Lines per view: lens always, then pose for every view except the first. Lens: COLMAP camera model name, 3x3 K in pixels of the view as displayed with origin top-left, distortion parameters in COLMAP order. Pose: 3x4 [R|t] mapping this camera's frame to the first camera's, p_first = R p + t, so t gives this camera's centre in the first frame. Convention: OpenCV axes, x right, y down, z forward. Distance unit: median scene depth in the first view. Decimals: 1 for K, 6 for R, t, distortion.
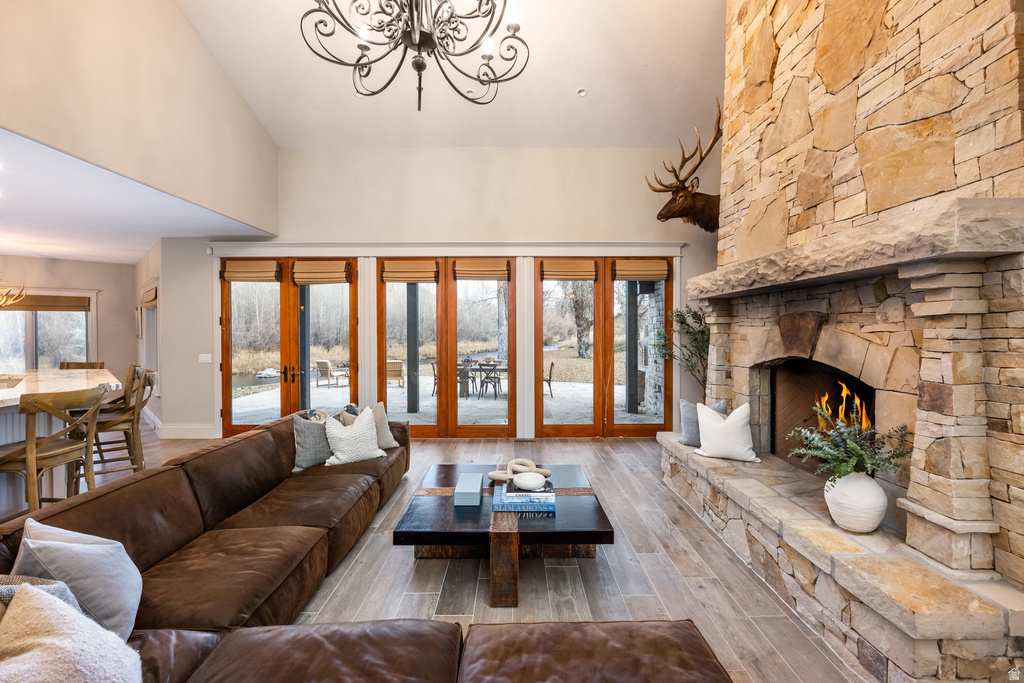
lens RADIAL K [[442.0, 0, 511.3], [0, 442.0, 334.8], [0, 0, 1]] dist [-0.021770, 0.000226]
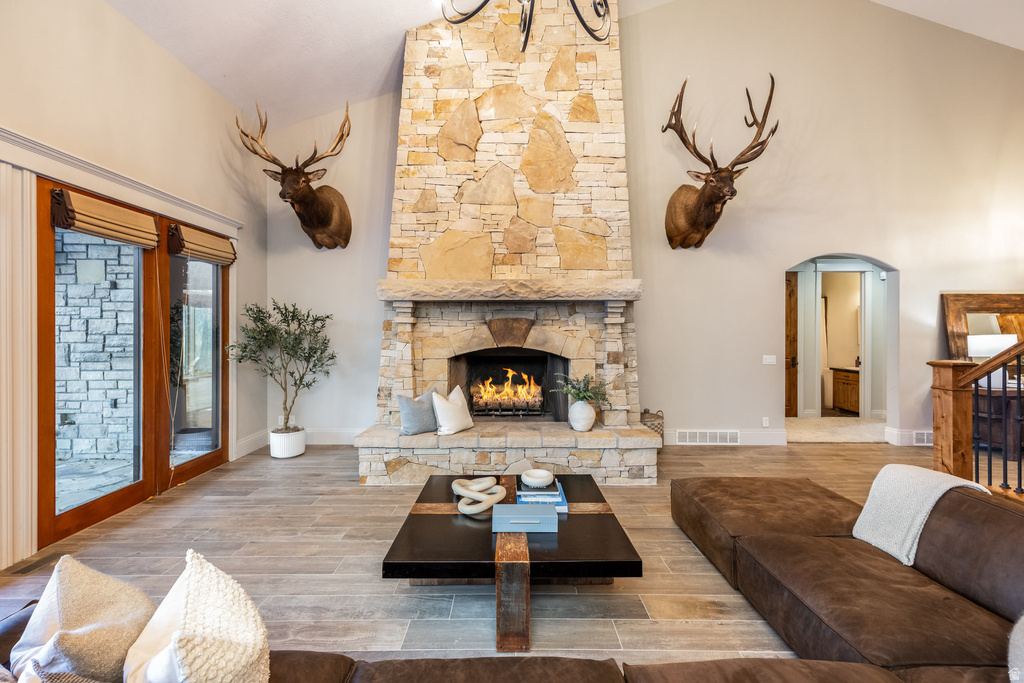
lens RADIAL K [[419.8, 0, 513.0], [0, 419.8, 335.0], [0, 0, 1]] dist [0.002422, 0.000107]
pose [[-0.010132, -0.002729, 0.999945, -0.633360], [0.007668, 0.999967, 0.002807, 0.004096], [-0.999919, 0.007696, -0.010110, 0.759125]]
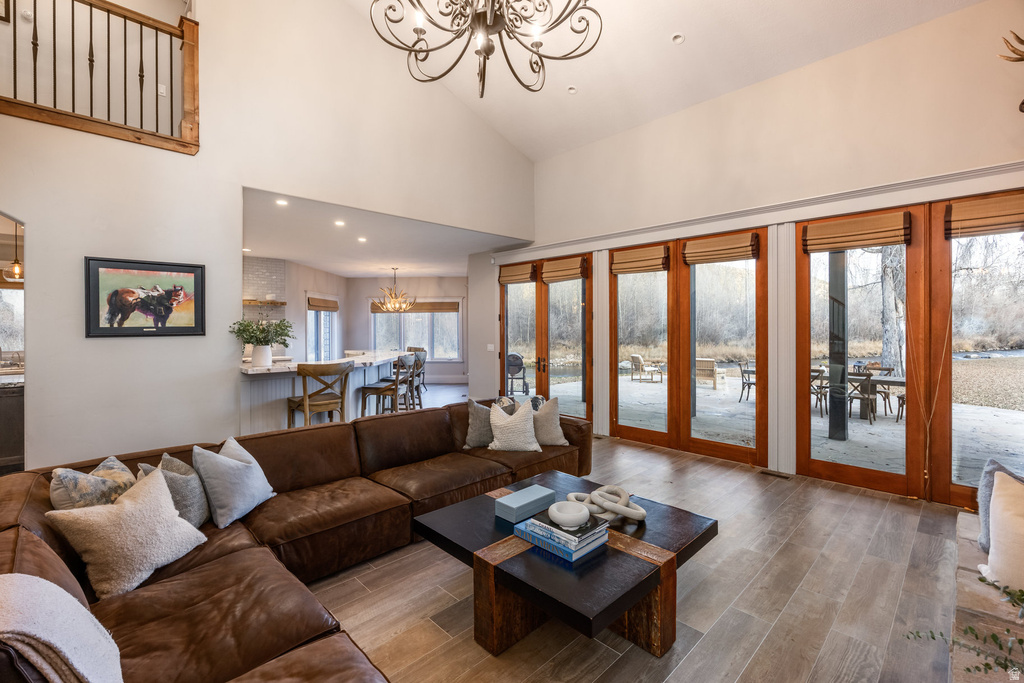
lens RADIAL K [[444.2, 0, 509.1], [0, 444.2, 328.9], [0, 0, 1]] dist [0.000776, 0.000203]
pose [[0.698177, 0.004060, -0.715913, 0.378660], [-0.006722, 0.999977, -0.000884, 0.001759], [0.715893, 0.005430, 0.698189, 0.252654]]
